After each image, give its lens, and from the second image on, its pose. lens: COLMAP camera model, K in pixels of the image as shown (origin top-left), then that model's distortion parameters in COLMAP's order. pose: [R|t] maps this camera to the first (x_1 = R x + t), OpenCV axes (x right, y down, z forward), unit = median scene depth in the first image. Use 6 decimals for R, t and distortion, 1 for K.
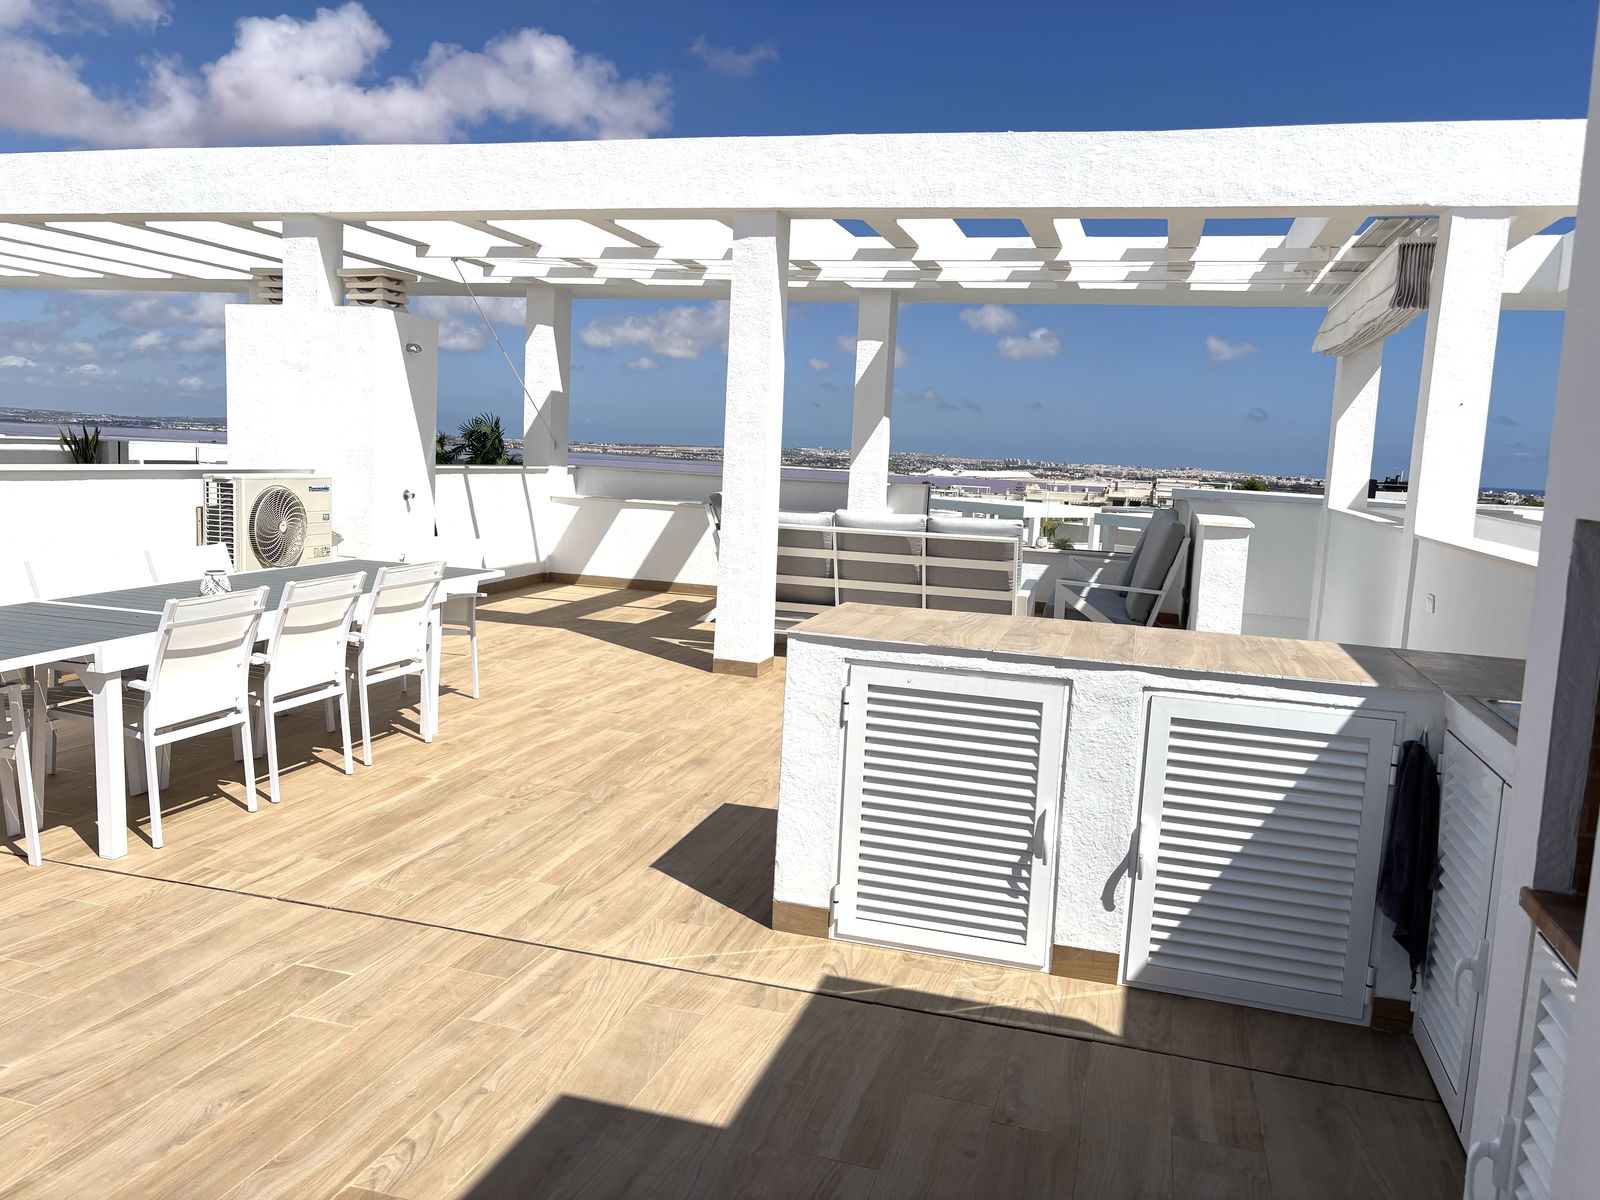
lens RADIAL K [[1232.3, 0, 796.7], [0, 1232.3, 603.0], [0, 0, 1]] dist [0.012501, 0.005093]
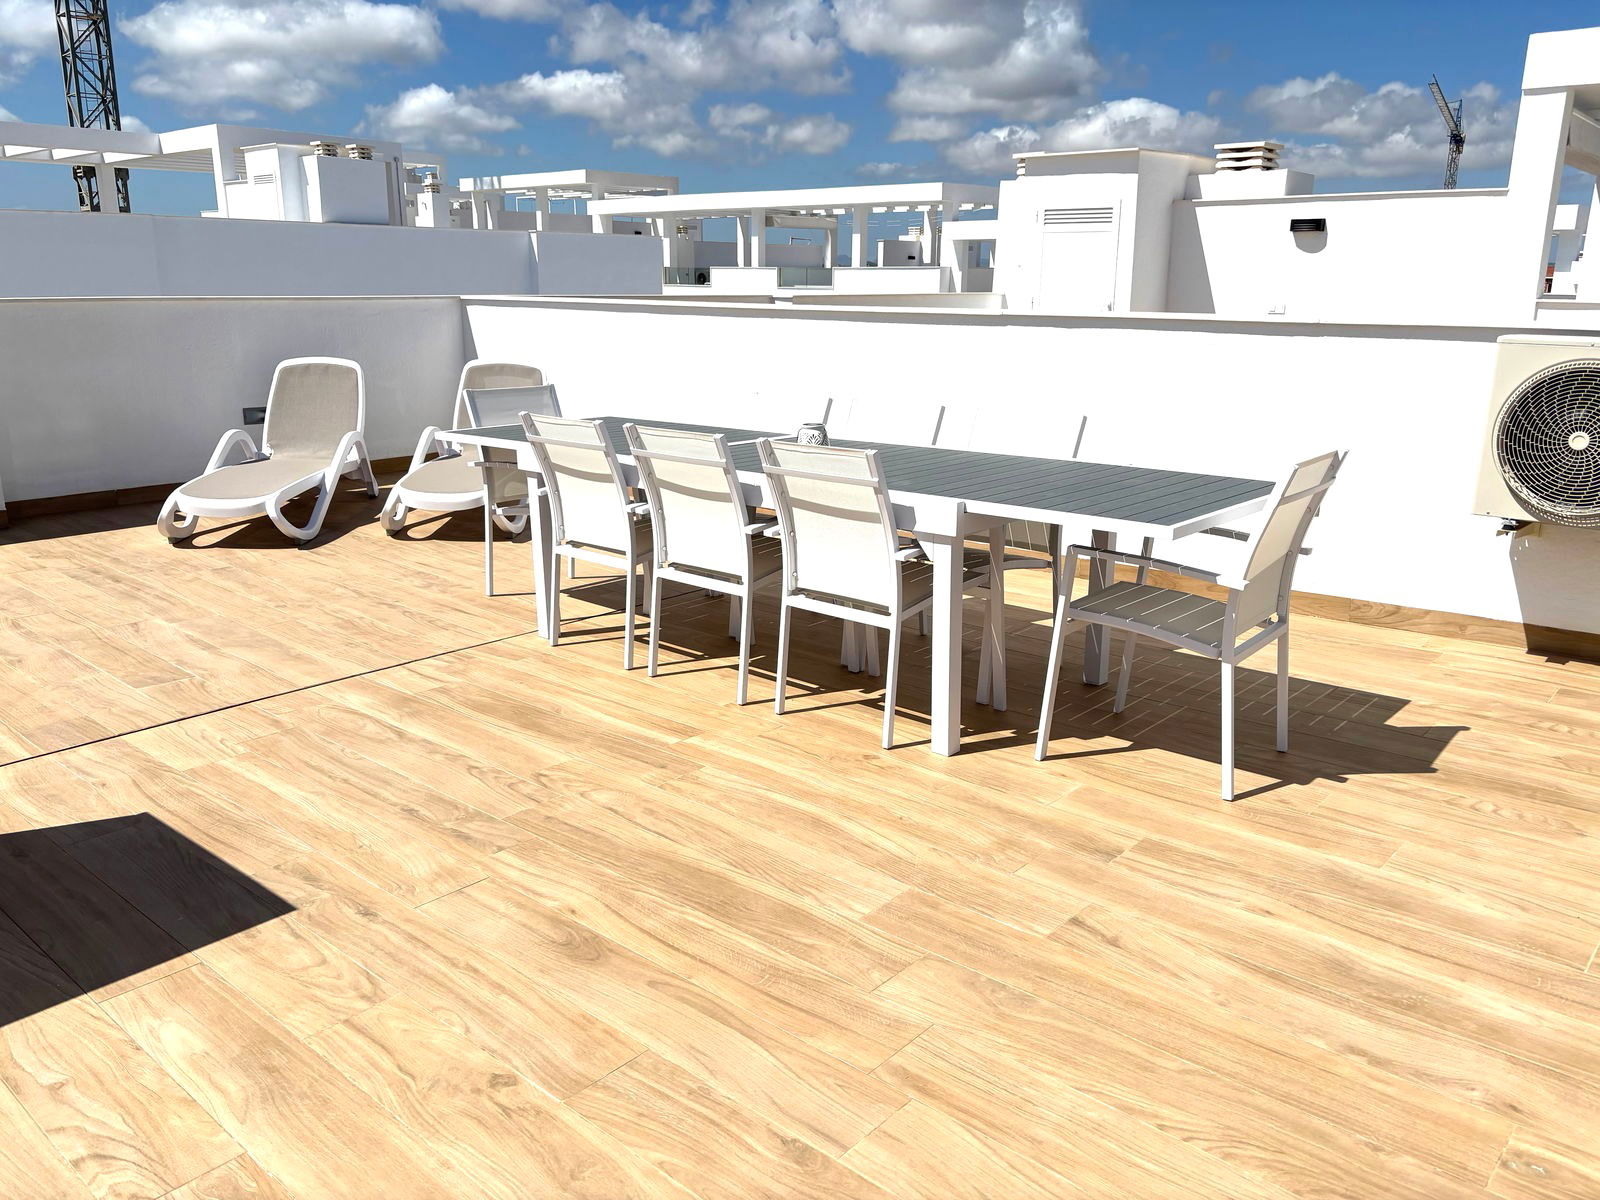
lens RADIAL K [[1232.3, 0, 796.7], [0, 1232.3, 600.1], [0, 0, 1]] dist [0.012501, 0.005093]
pose [[-0.434377, 0.177655, -0.883037, 0.298531], [-0.134417, 0.956594, 0.258575, -0.131381], [0.890645, 0.231014, -0.391643, 1.460449]]
